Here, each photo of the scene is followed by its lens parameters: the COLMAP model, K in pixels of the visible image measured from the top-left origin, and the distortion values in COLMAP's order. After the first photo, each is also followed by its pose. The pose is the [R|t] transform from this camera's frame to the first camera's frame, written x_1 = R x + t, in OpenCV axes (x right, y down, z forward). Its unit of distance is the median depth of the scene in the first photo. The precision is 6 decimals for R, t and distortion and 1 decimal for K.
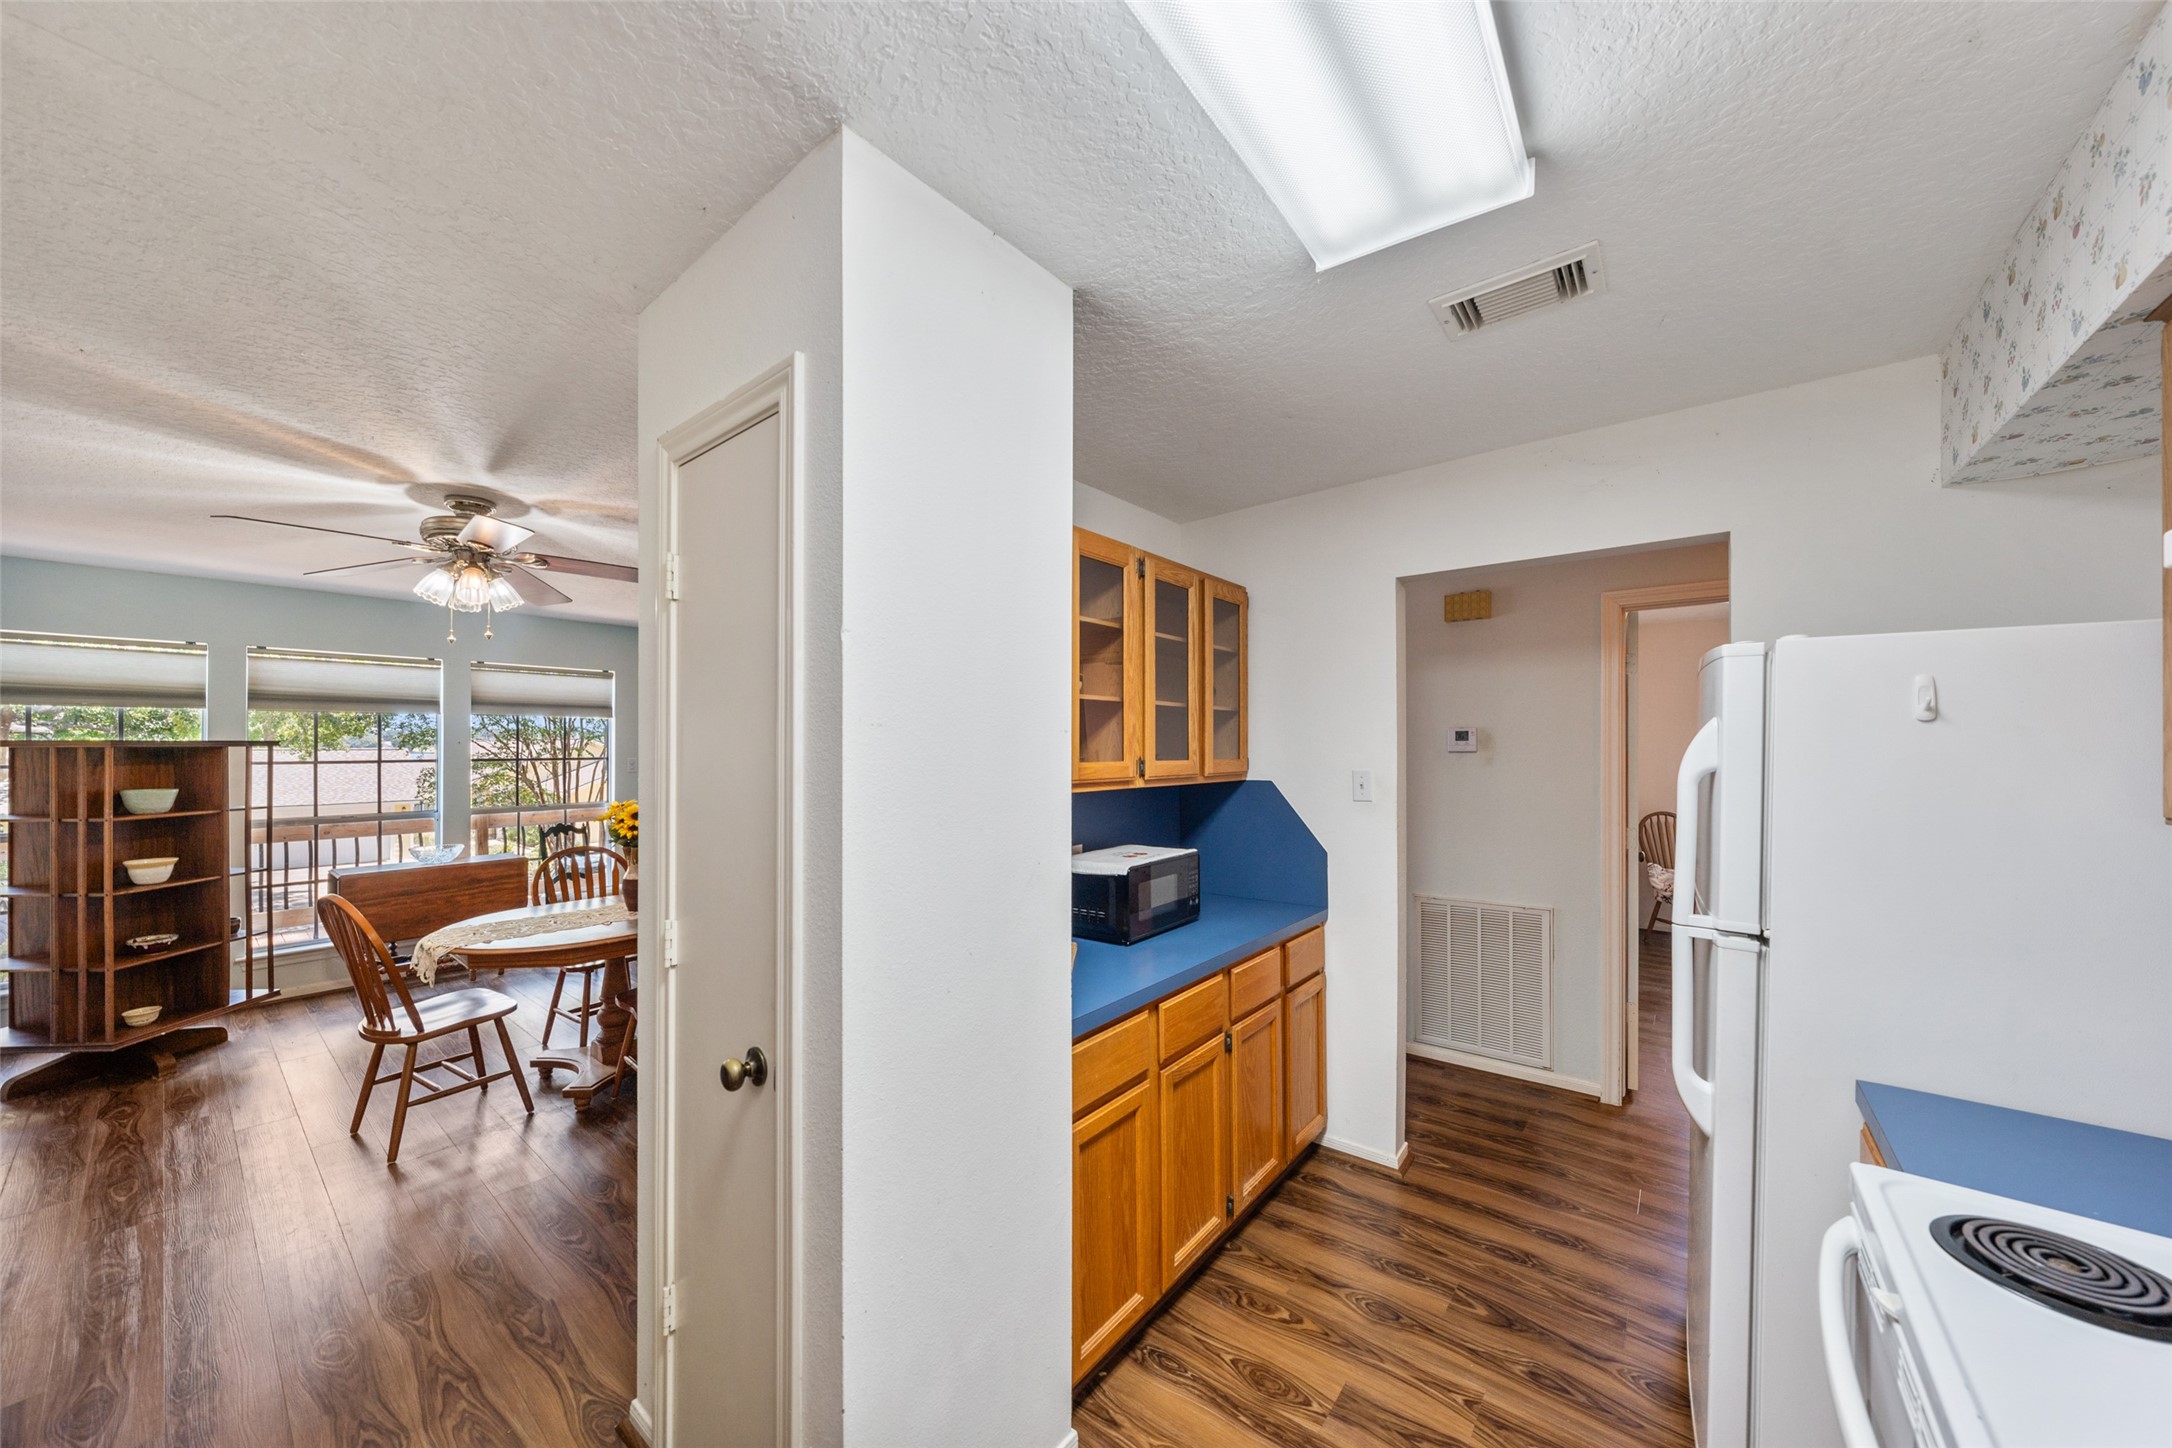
lens RADIAL K [[742.5, 0, 1059.0], [0, 742.5, 753.9], [0, 0, 1]] dist [-0.007119, 0.000724]
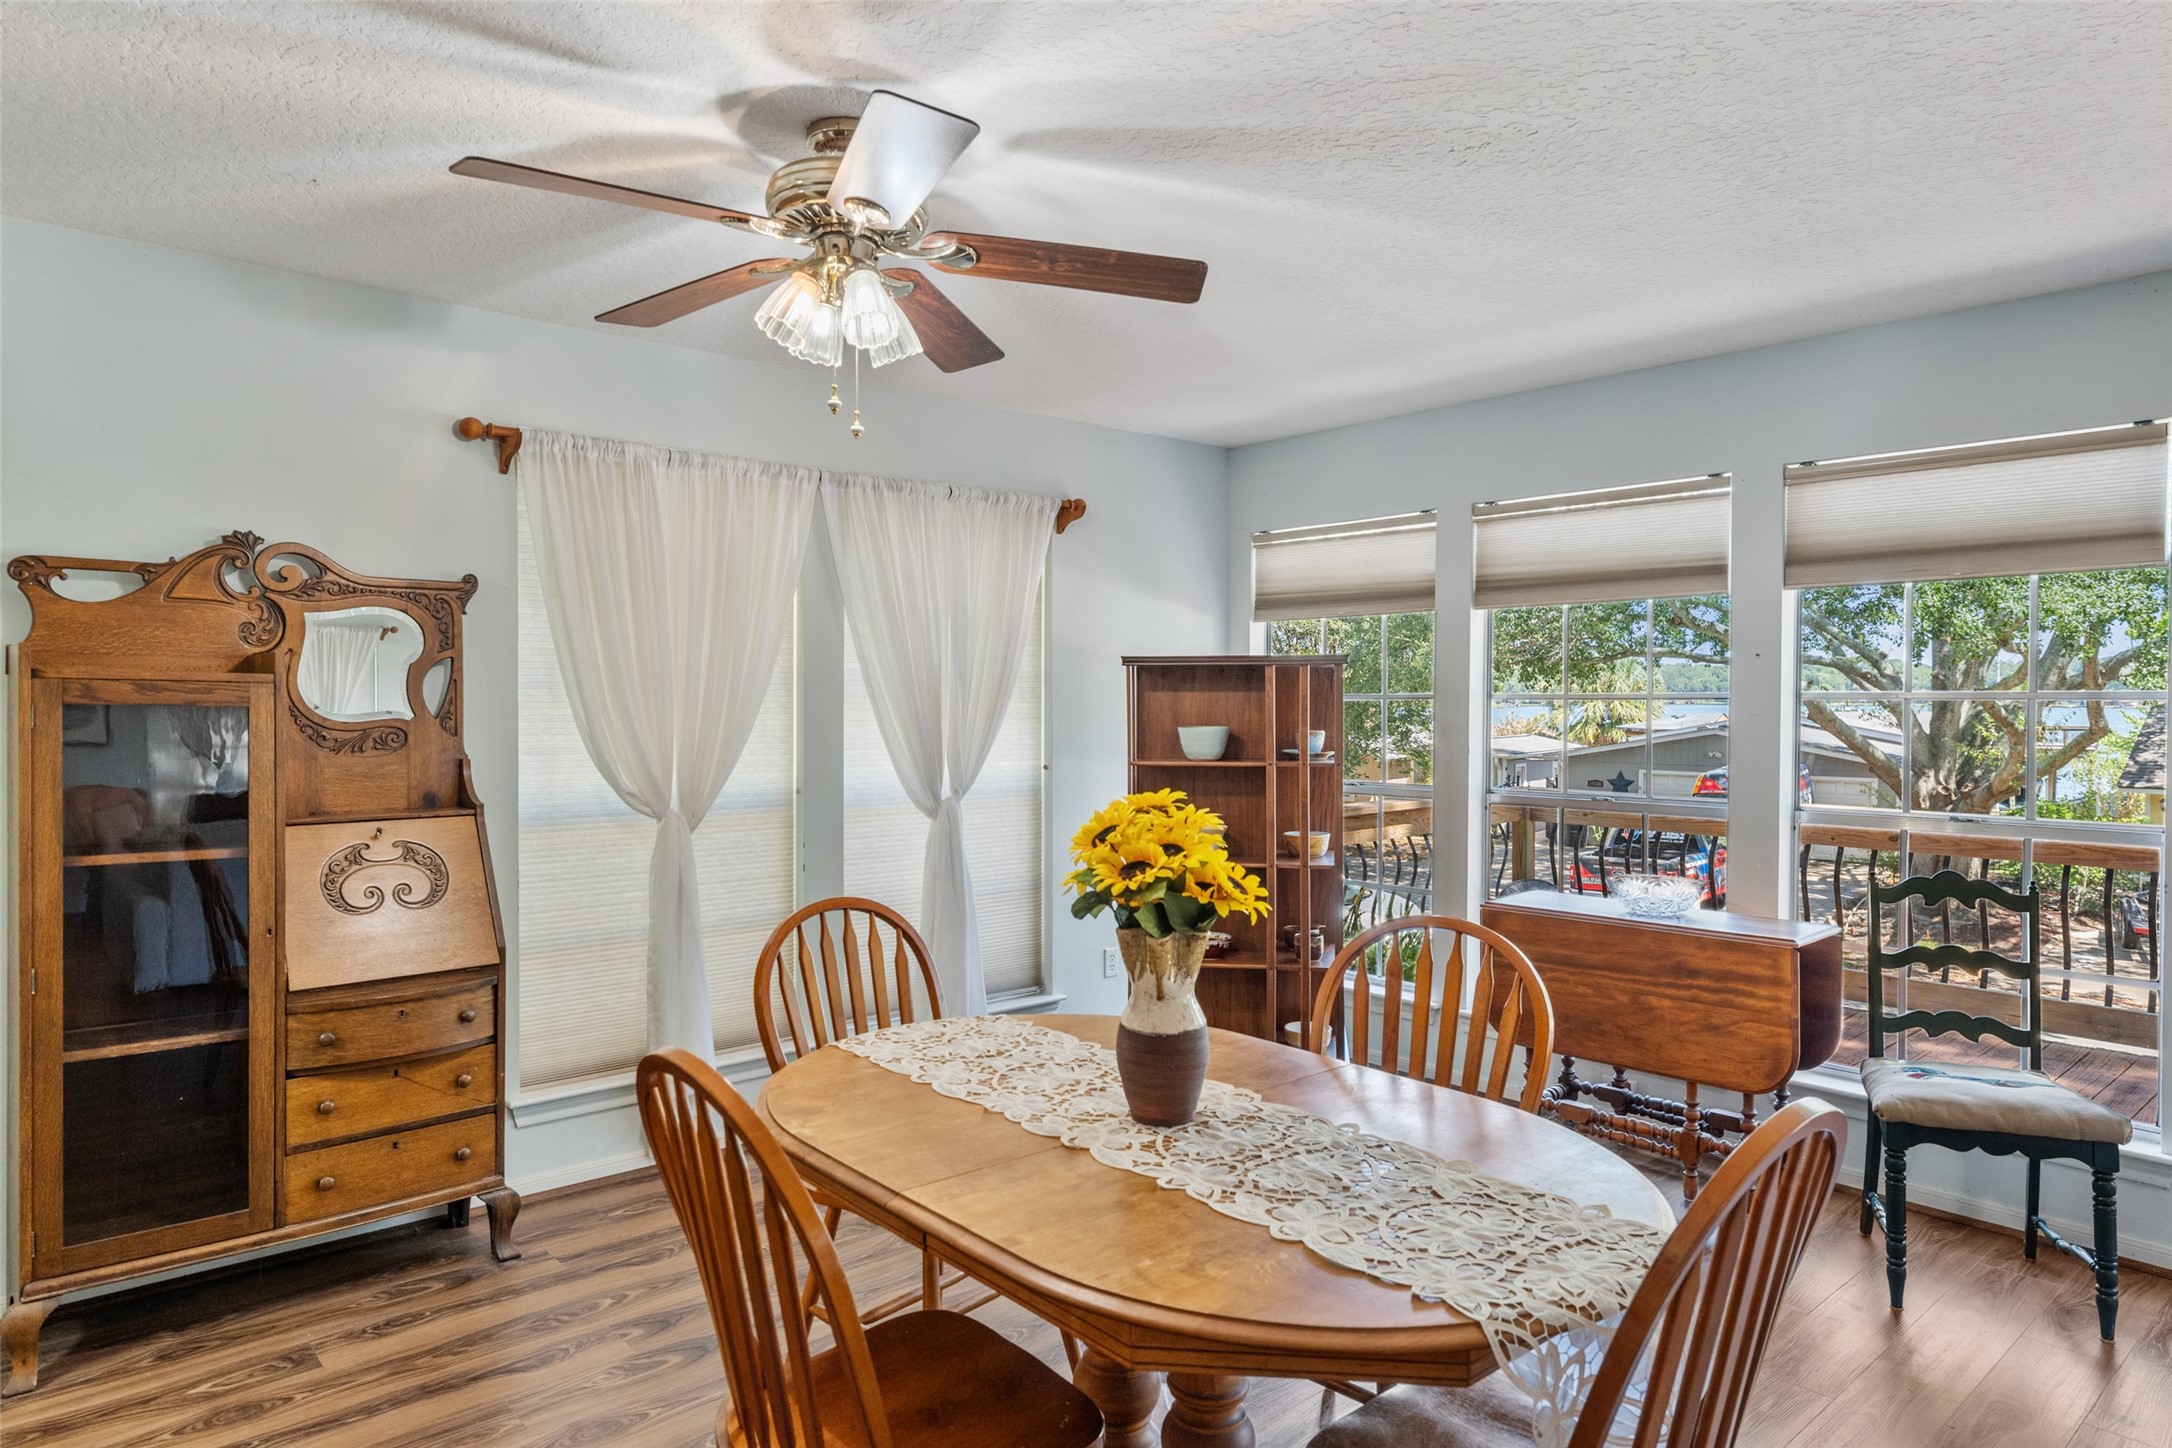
lens RADIAL K [[1300.0, 0, 1078.0], [0, 1300.0, 715.9], [0, 0, 1]] dist [0.002751, 0.000929]
pose [[-0.179005, 0.002993, -0.983844, 0.024417], [-0.014195, 0.999883, 0.005625, 0.033187], [0.983746, 0.014973, -0.178942, 1.104560]]
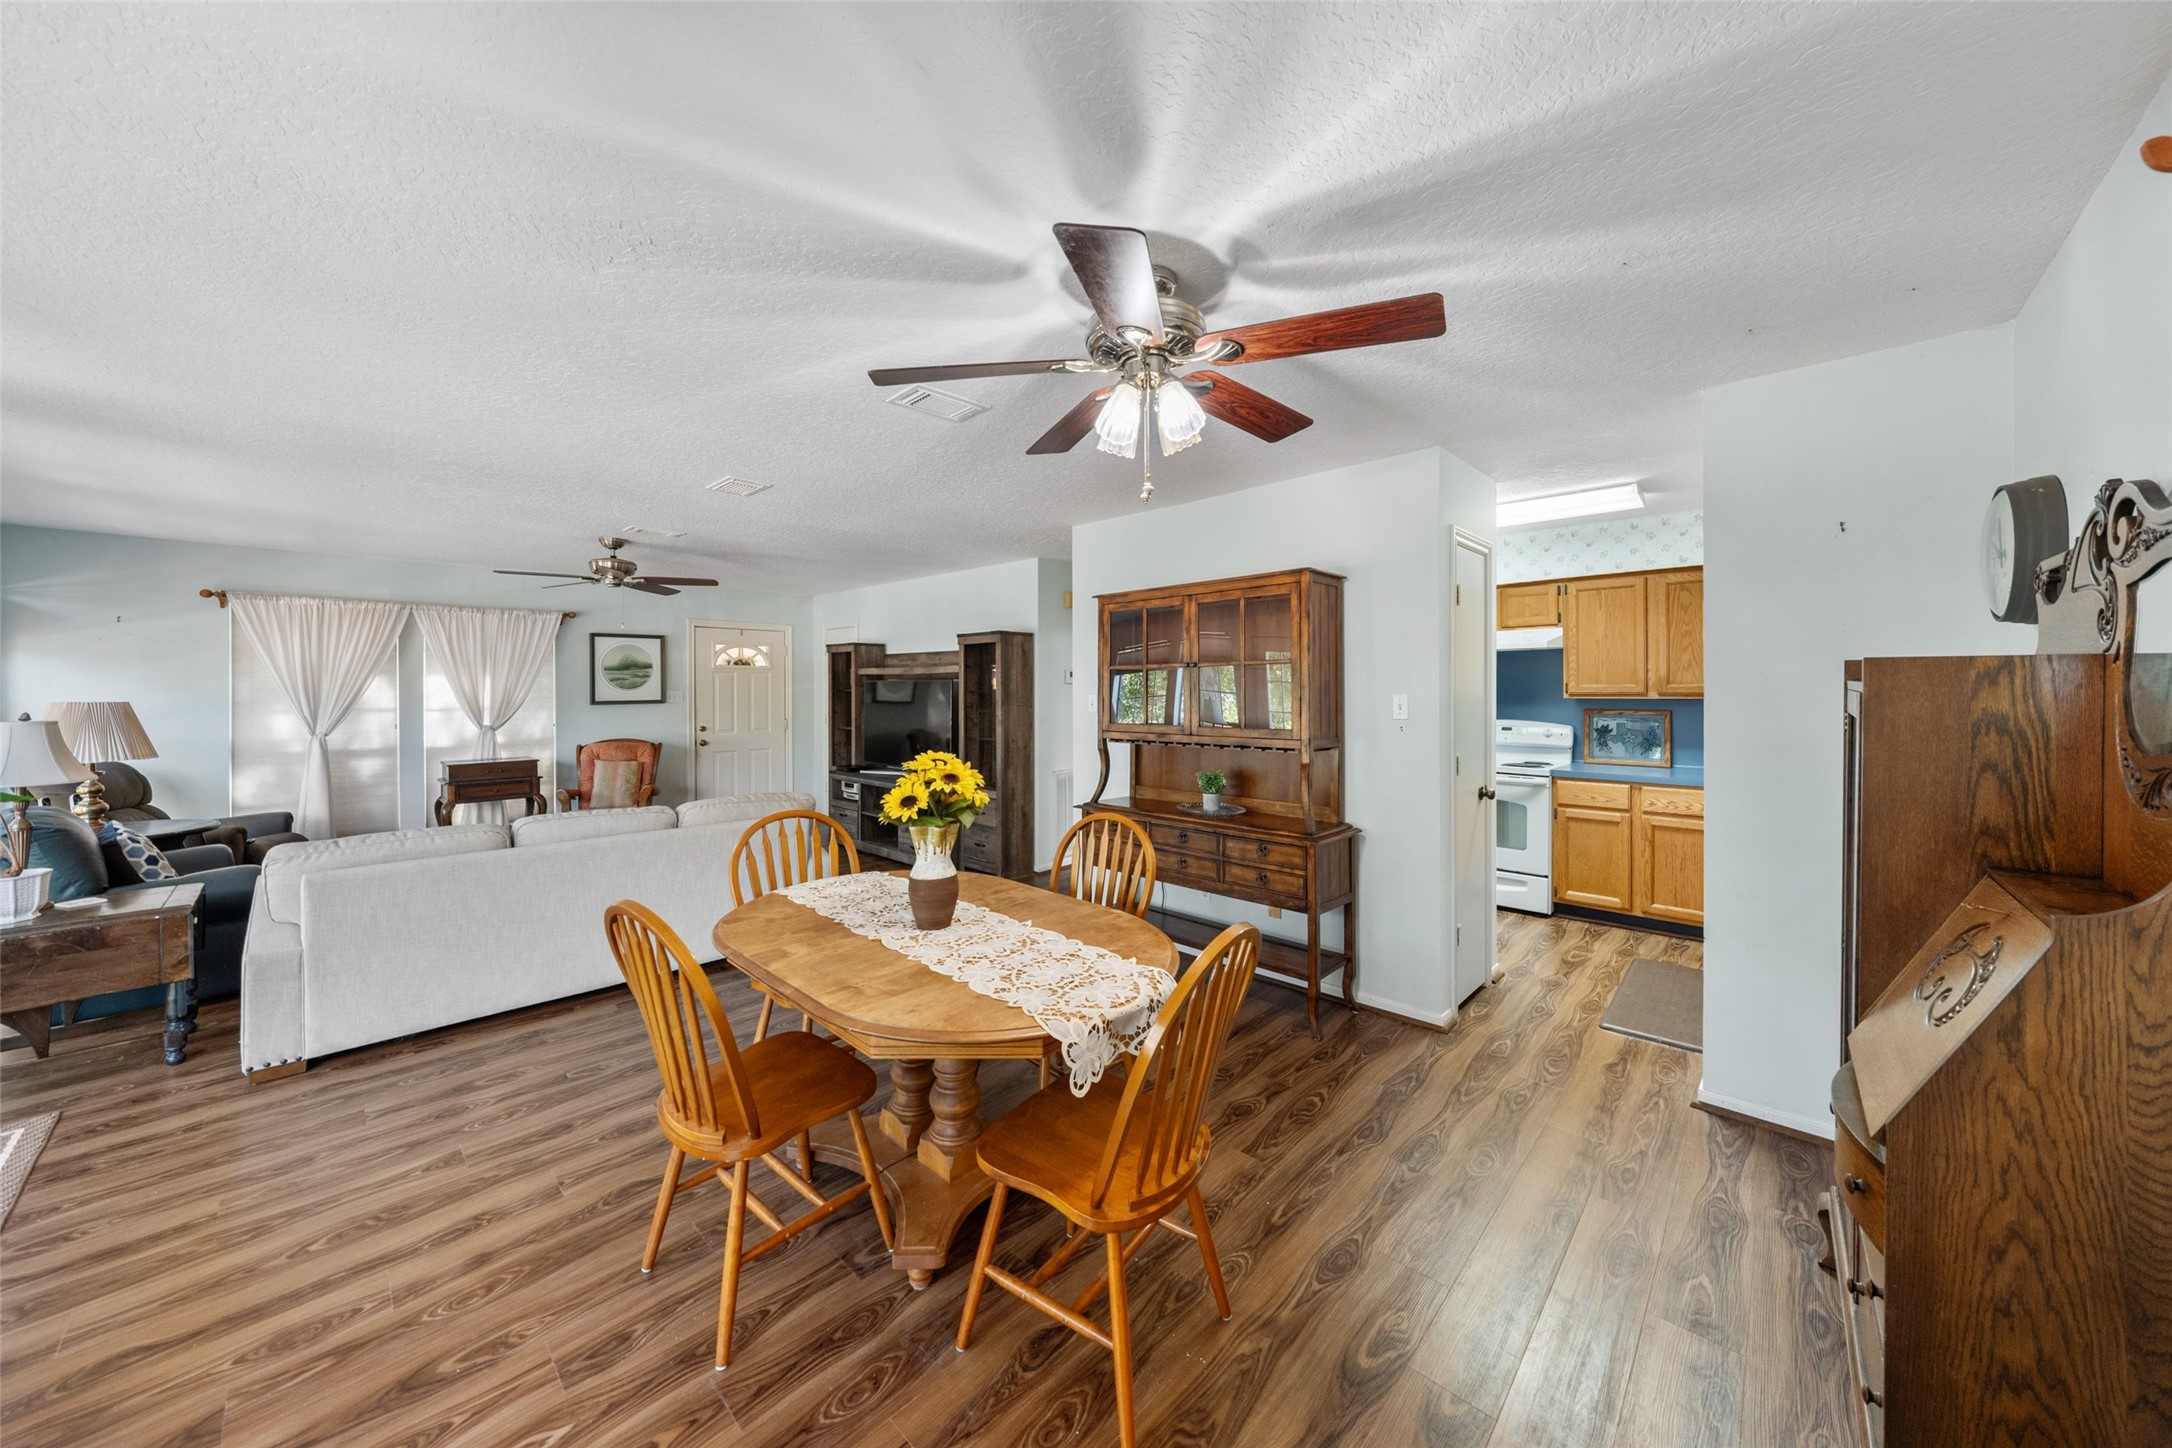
lens RADIAL K [[742.5, 0, 1089.1], [0, 742.5, 684.2], [0, 0, 1]] dist [-0.007119, 0.000724]
pose [[0.079744, -0.005294, 0.996801, -1.208734], [0.011448, 0.999925, 0.004395, 0.013115], [-0.996750, 0.011061, 0.079799, 0.849093]]
